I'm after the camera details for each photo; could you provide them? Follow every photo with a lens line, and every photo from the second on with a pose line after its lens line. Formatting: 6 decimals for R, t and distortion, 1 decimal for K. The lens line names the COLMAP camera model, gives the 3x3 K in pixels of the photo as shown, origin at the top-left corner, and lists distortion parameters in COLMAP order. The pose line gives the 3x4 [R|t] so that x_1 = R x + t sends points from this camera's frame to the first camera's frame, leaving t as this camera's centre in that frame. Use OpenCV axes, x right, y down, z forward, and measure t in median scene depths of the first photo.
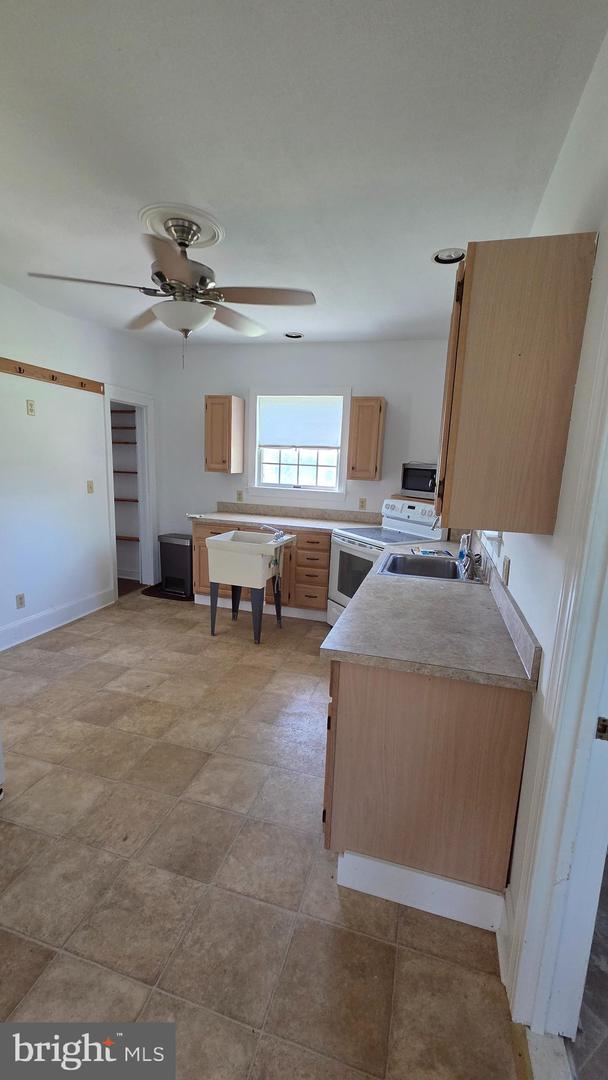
lens RADIAL K [[442.5, 0, 305.6], [0, 442.5, 541.8], [0, 0, 1]] dist [0.005090, 0.002078]
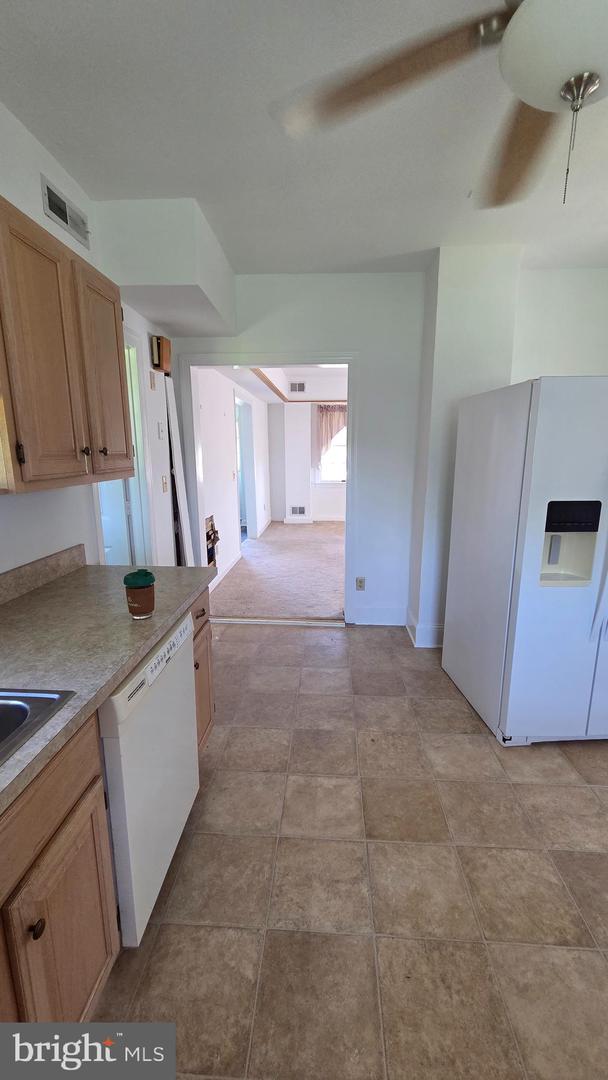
lens RADIAL K [[442.5, 0, 305.8], [0, 442.5, 539.9], [0, 0, 1]] dist [0.005090, 0.002078]
pose [[-0.973888, 0.005756, -0.226955, 0.059993], [-0.078672, 0.929180, 0.361159, -0.278863], [0.212961, 0.369584, -0.904464, 1.714092]]
